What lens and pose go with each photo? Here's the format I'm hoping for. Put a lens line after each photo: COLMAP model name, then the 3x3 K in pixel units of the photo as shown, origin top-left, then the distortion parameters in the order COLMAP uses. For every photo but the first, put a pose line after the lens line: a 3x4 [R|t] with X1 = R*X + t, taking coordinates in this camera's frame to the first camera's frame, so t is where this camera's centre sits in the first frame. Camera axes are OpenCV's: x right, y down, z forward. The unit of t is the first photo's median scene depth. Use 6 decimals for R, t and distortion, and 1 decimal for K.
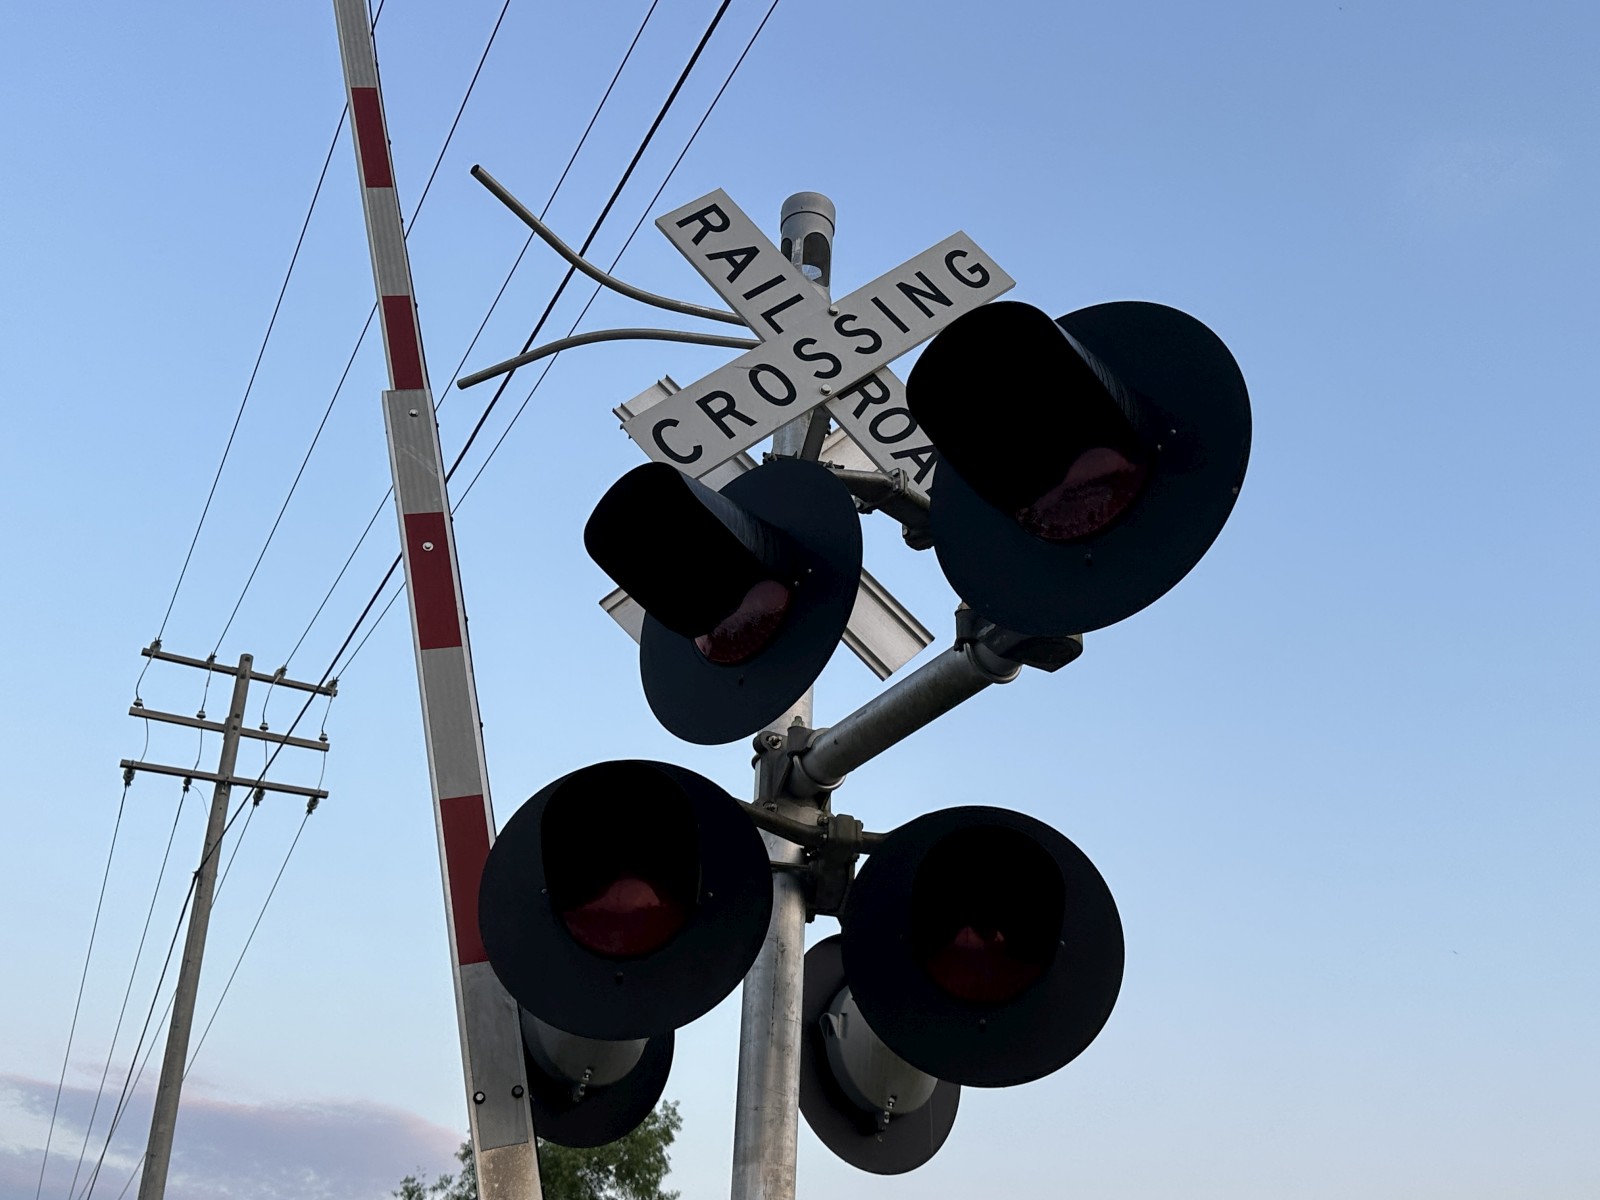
lens RADIAL K [[1647.0, 0, 815.4], [0, 1647.0, 563.1], [0, 0, 1]] dist [0.070677, 0.000000]
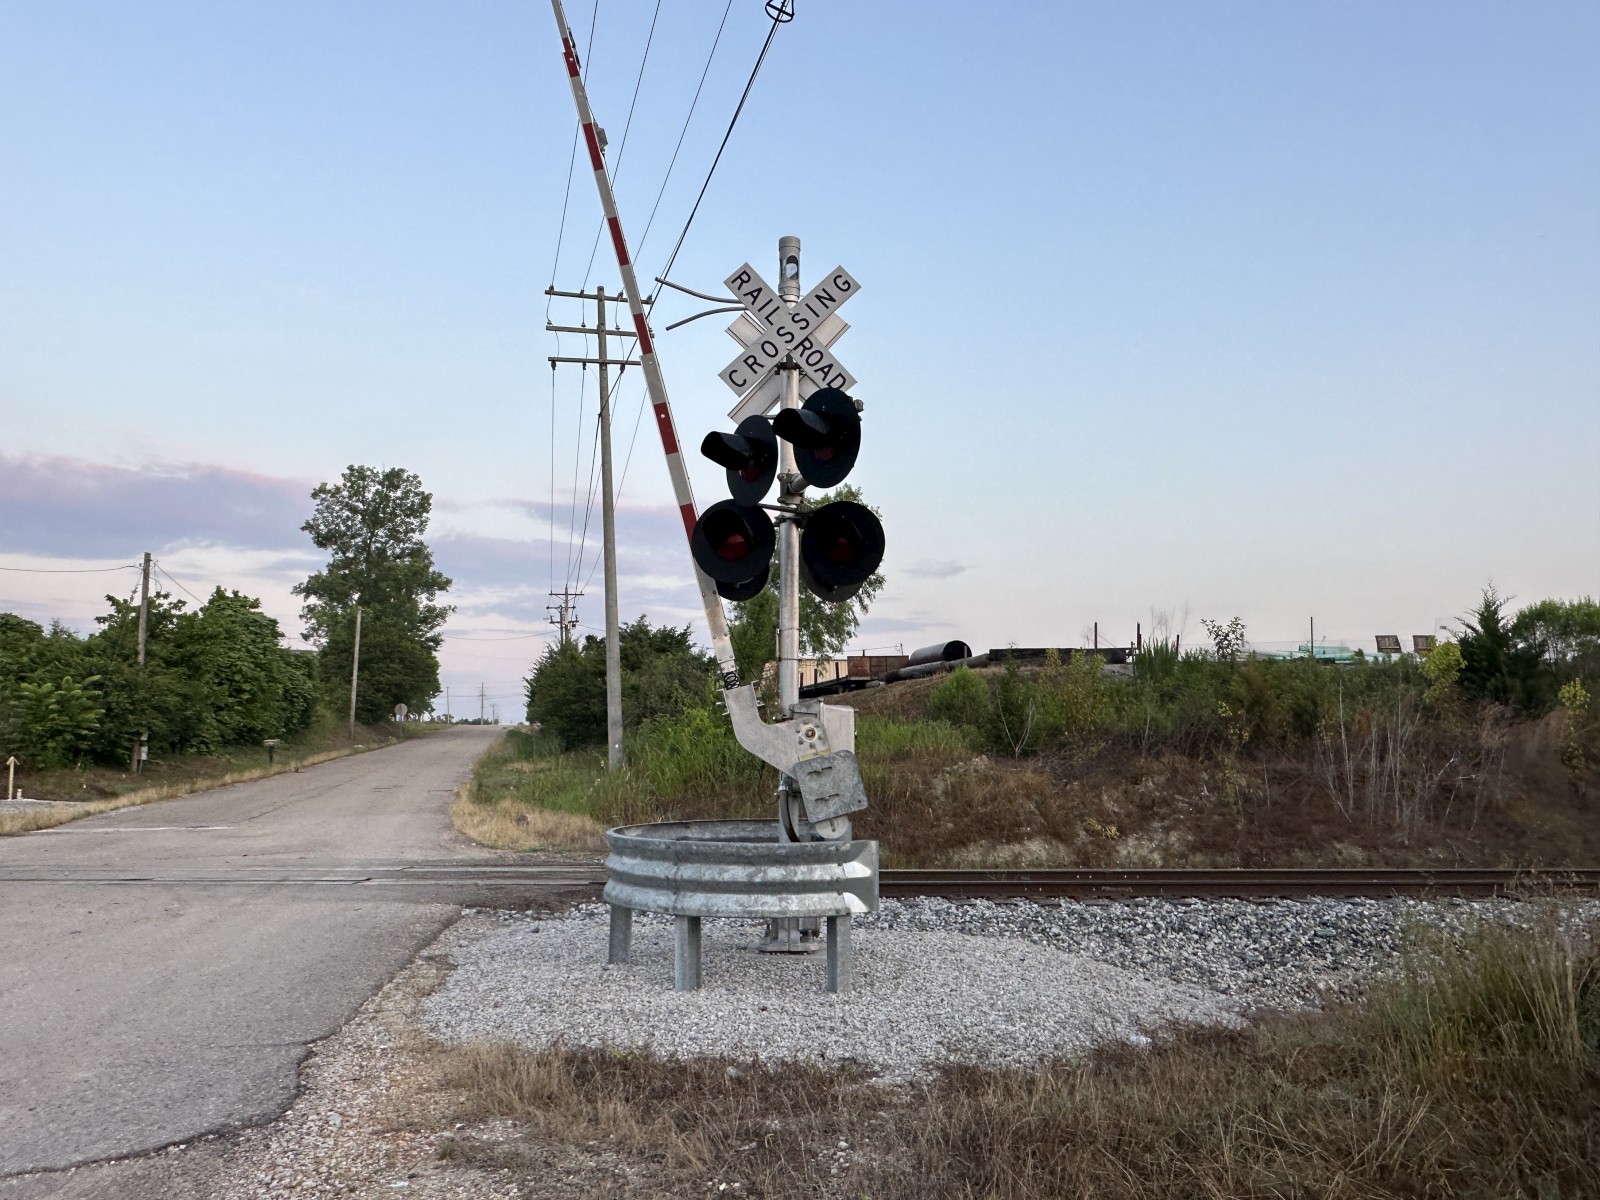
lens RADIAL K [[1059.5, 0, 779.2], [0, 1059.5, 650.0], [0, 0, 1]] dist [-0.011713, 0.004567]
pose [[0.978691, -0.044615, -0.200431, 0.309707], [0.129340, 0.892074, 0.432984, -0.405426], [0.159482, -0.449682, 0.878836, -0.764917]]
